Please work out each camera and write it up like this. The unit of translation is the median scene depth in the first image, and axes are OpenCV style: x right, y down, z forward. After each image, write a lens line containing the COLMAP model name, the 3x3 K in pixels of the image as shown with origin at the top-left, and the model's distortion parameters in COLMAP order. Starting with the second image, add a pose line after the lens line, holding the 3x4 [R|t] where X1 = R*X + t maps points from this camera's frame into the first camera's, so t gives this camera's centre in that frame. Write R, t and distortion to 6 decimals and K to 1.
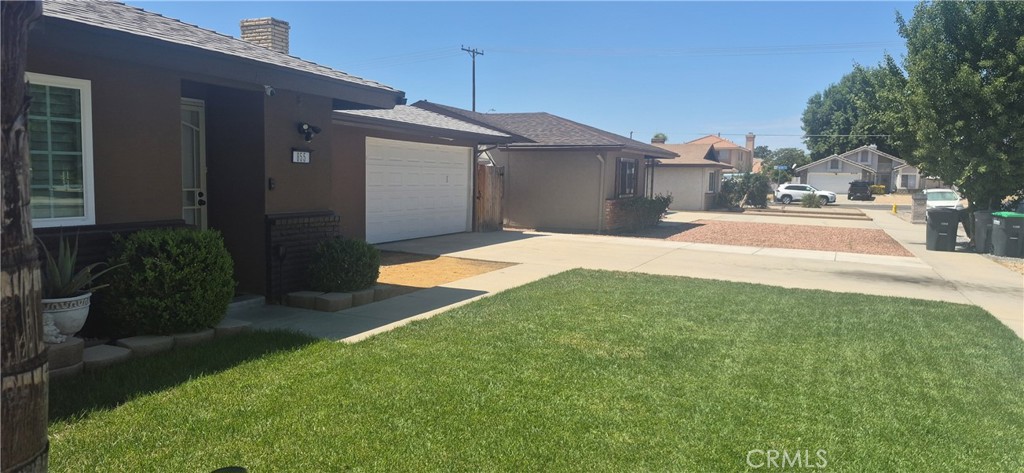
lens RADIAL K [[716.1, 0, 500.4], [0, 716.1, 234.9], [0, 0, 1]] dist [0.098263, -0.123478]
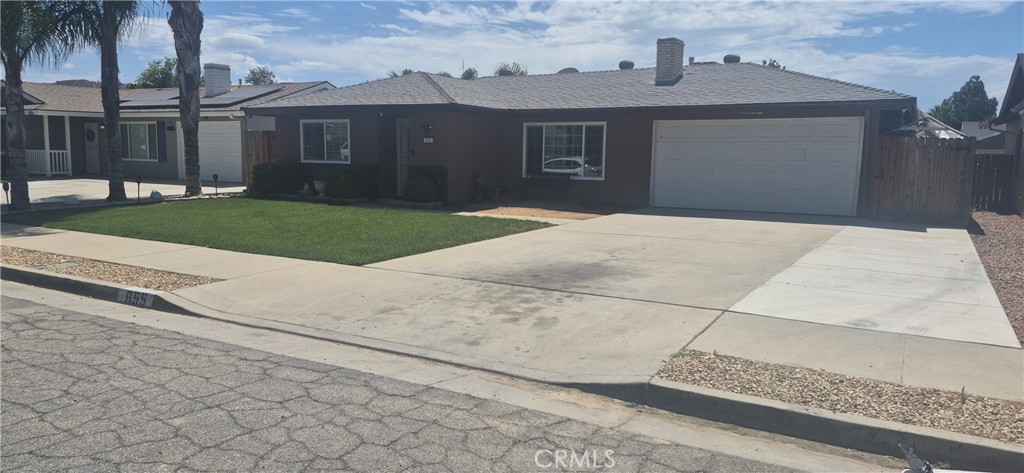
lens RADIAL K [[716.1, 0, 500.4], [0, 716.1, 234.9], [0, 0, 1]] dist [0.098263, -0.123478]
pose [[-0.111381, 0.088513, -0.989828, 1.111064], [-0.096923, 0.990310, 0.099463, -0.036207], [0.989040, 0.107015, -0.101723, 0.870918]]
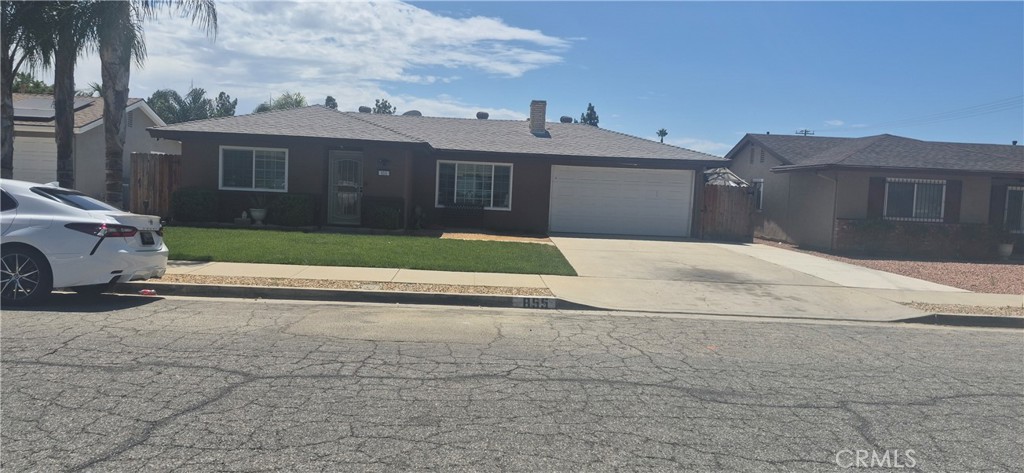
lens RADIAL K [[716.1, 0, 500.4], [0, 716.1, 234.9], [0, 0, 1]] dist [0.098263, -0.123478]
pose [[0.448502, 0.049373, -0.892417, 1.216981], [-0.104177, 0.994555, 0.002668, 0.029909], [0.887690, 0.091773, 0.451203, 0.167843]]
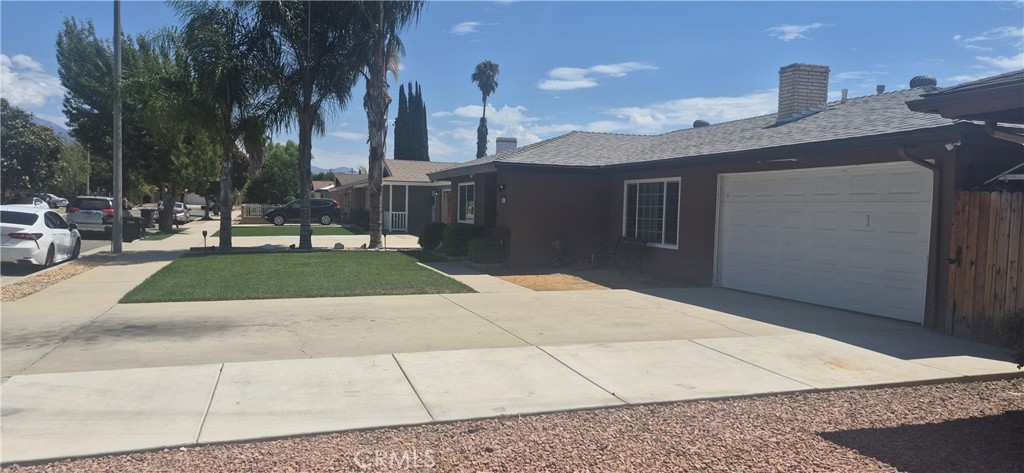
lens RADIAL K [[716.1, 0, 500.4], [0, 716.1, 234.9], [0, 0, 1]] dist [0.098263, -0.123478]
pose [[-0.739004, -0.020023, -0.673404, 0.678331], [-0.099354, 0.991868, 0.079540, -0.102021], [0.666335, 0.125685, -0.734984, 1.511270]]
